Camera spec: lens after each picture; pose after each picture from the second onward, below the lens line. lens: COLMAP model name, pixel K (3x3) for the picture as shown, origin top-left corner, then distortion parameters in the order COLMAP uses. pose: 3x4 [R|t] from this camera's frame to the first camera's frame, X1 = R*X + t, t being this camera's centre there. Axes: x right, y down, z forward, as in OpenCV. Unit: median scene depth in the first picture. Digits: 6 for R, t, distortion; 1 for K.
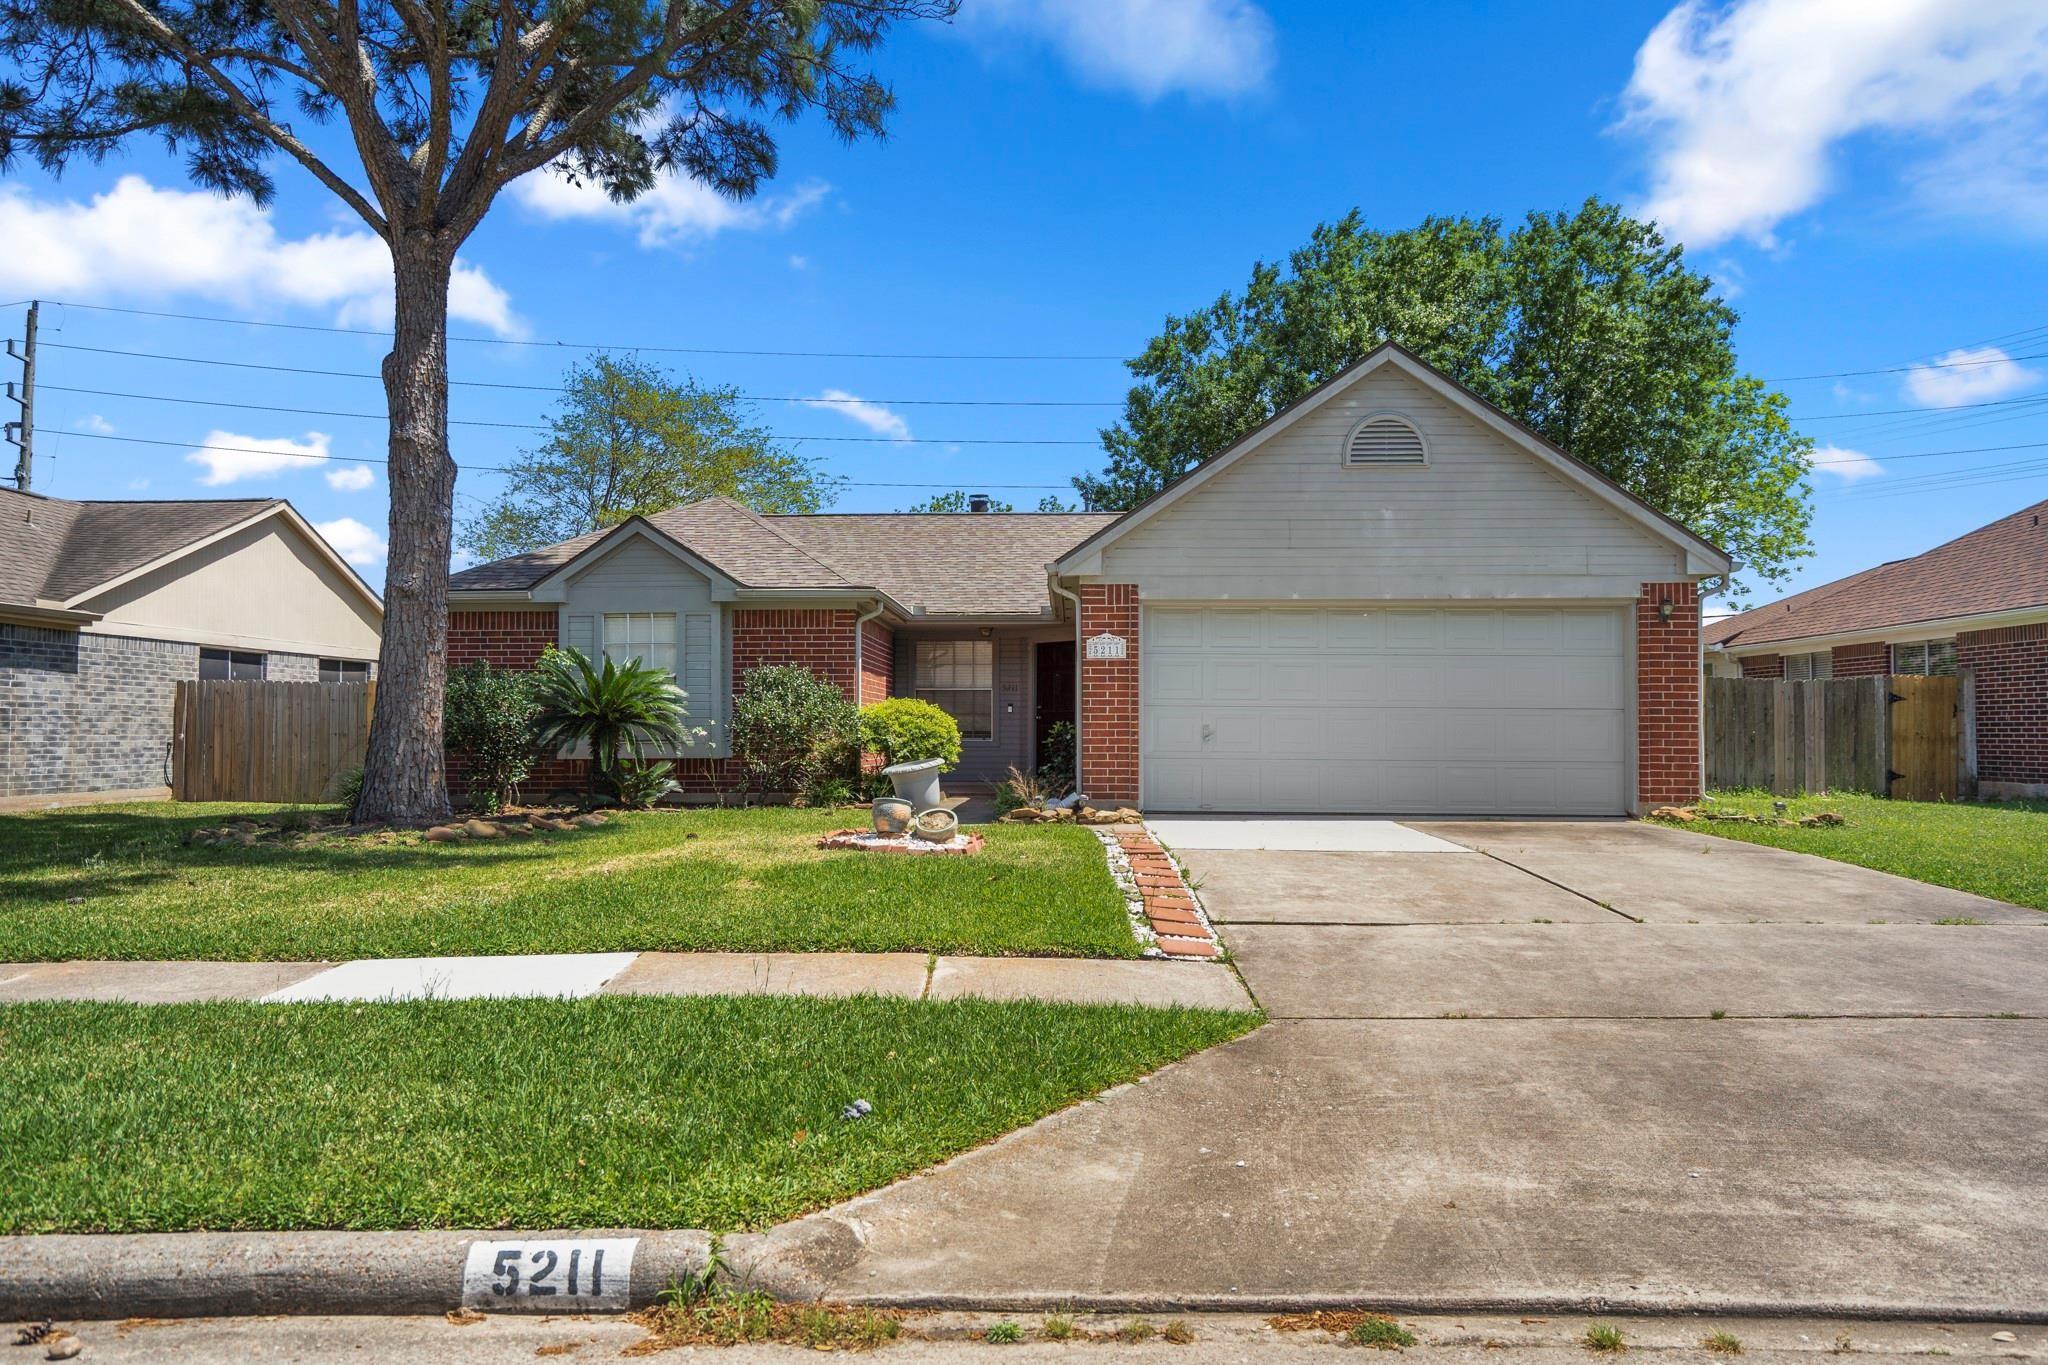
lens RADIAL K [[1464.6, 0, 1021.8], [0, 1464.6, 691.3], [0, 0, 1]] dist [0.028687, 0.001018]
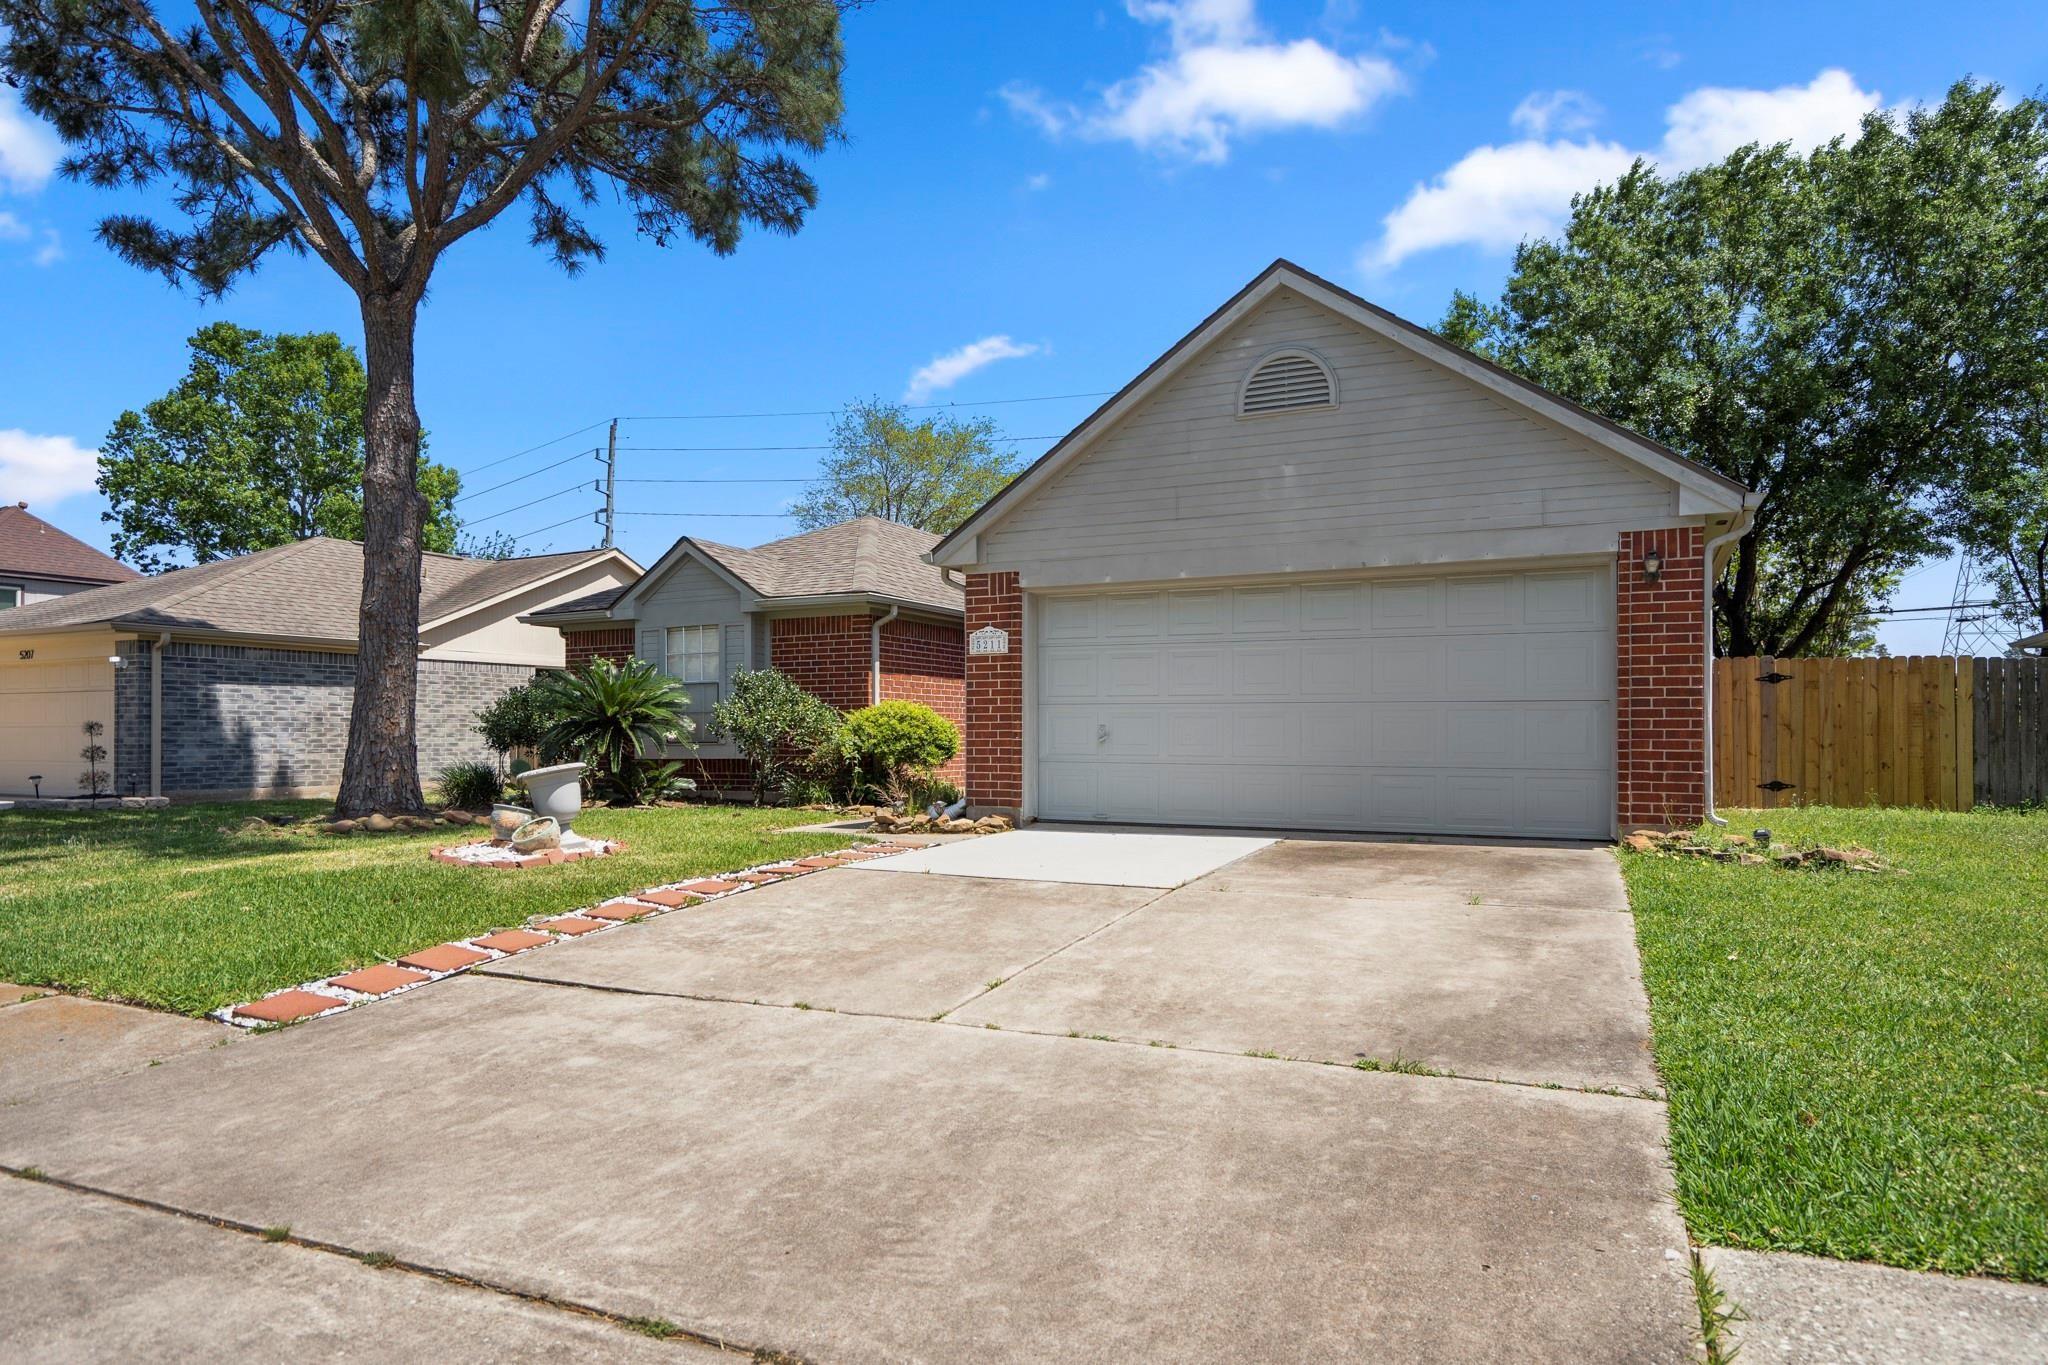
lens RADIAL K [[1246.5, 0, 1023.8], [0, 1246.5, 718.7], [0, 0, 1]] dist [0.000539, 0.000894]
pose [[0.912153, -0.008515, -0.409761, 0.400202], [0.015481, 0.999786, 0.013687, 0.008141], [0.409557, -0.018828, 0.912090, 0.291437]]
